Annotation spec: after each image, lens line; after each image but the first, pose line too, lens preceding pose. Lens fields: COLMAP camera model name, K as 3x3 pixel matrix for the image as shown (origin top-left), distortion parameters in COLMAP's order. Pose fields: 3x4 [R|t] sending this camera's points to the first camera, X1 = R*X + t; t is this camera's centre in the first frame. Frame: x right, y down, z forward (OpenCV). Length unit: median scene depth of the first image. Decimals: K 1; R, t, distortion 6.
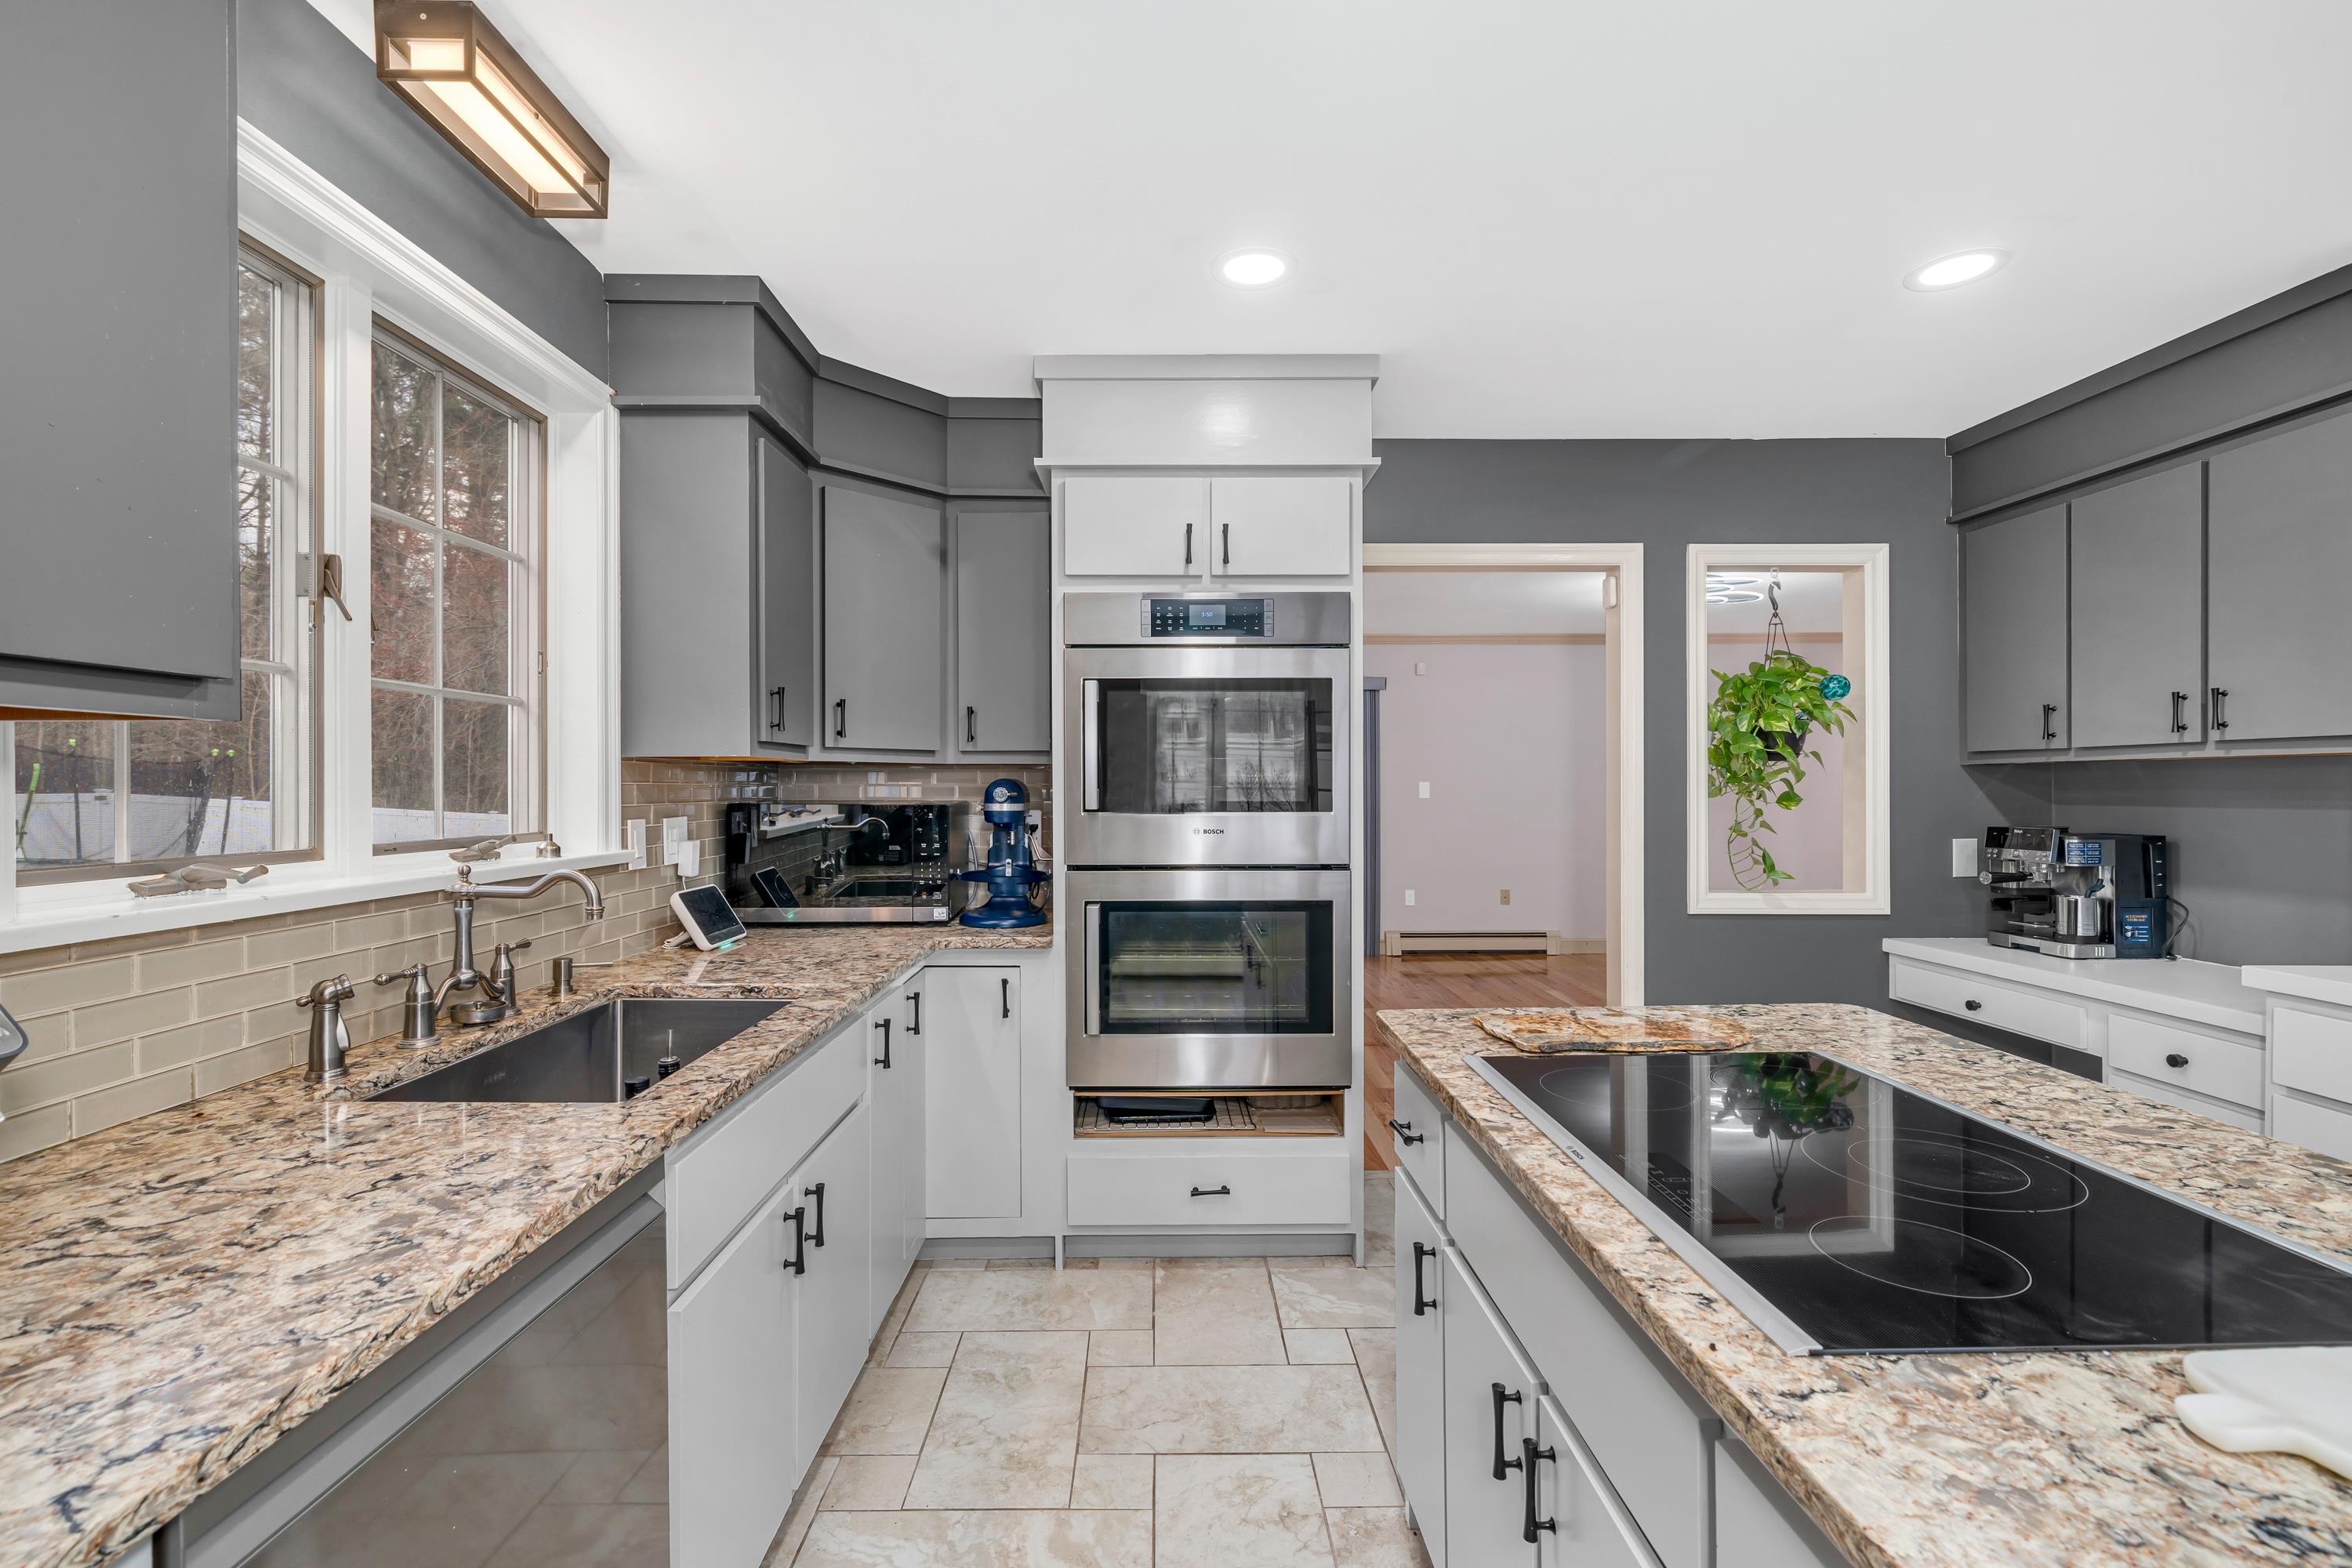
lens RADIAL K [[1042.4, 0, 1175.6], [0, 1042.4, 786.6], [0, 0, 1]] dist [0.002147, 0.000221]
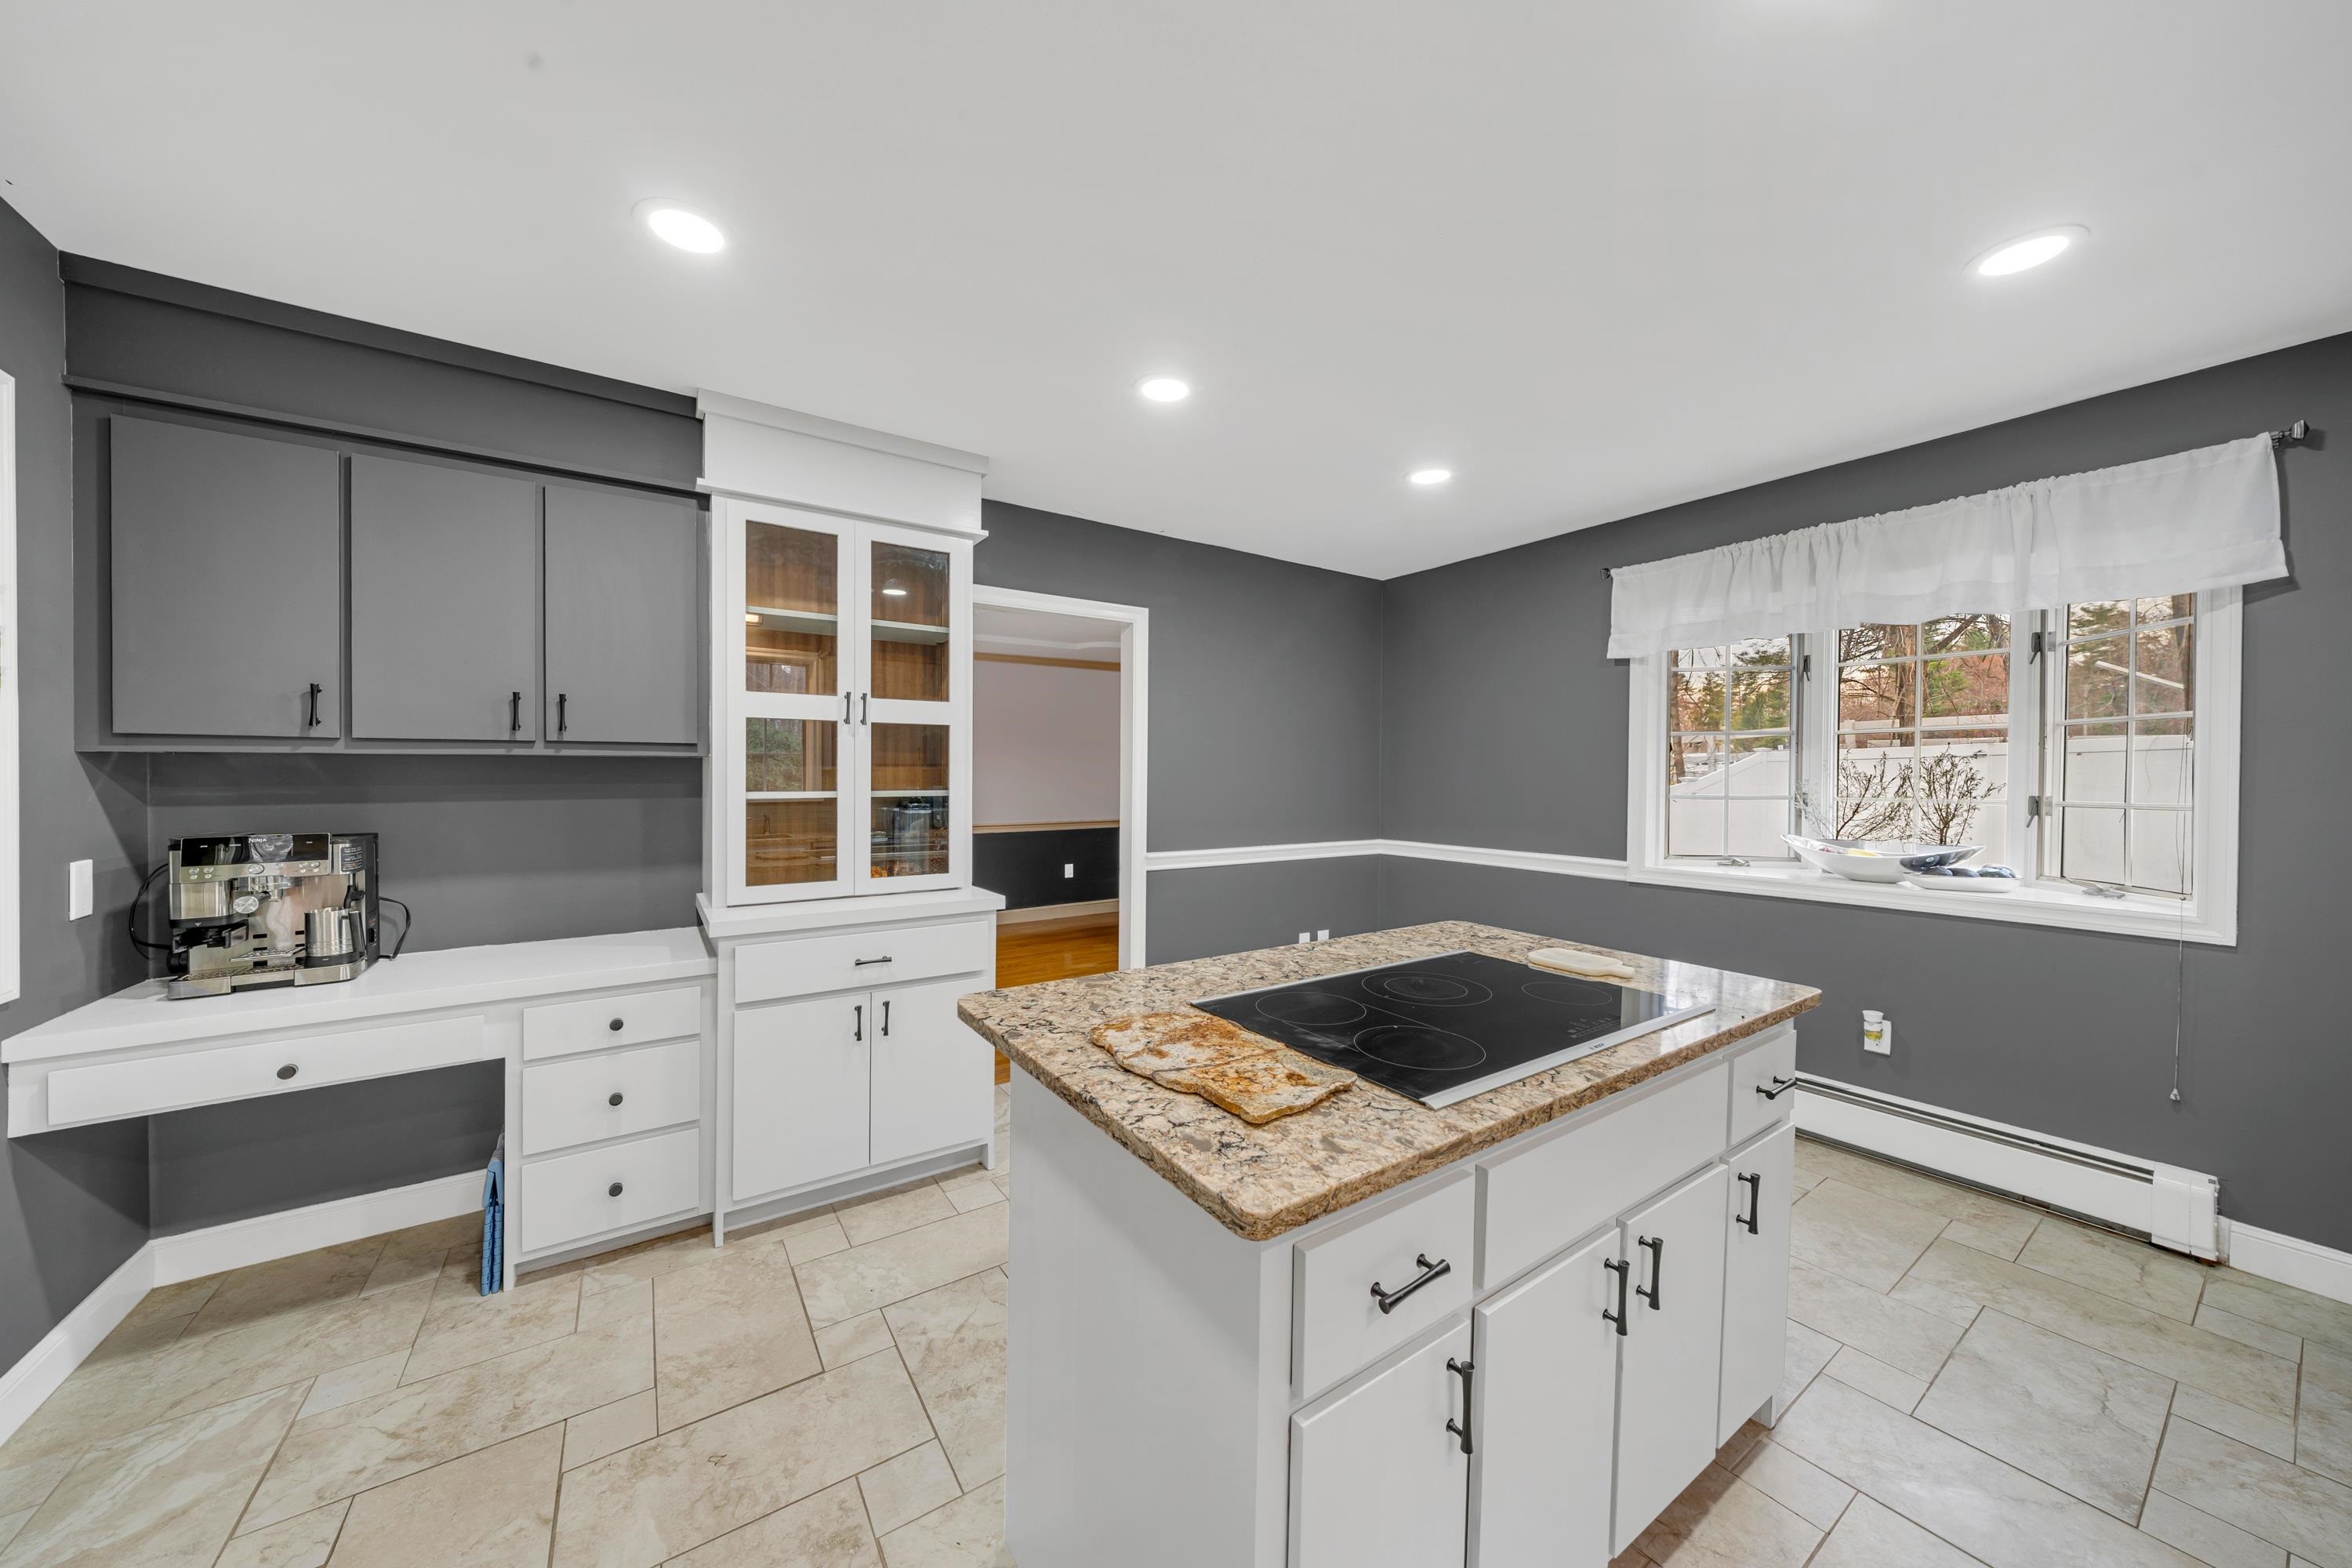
lens RADIAL K [[803.0, 0, 1174.2], [0, 803.0, 789.7], [0, 0, 1]] dist [-0.005936, -0.000079]
pose [[-0.549361, -0.011405, 0.835507, -0.074631], [0.003168, 0.999871, 0.015732, -0.002562], [-0.835579, 0.011289, -0.549254, 0.802290]]
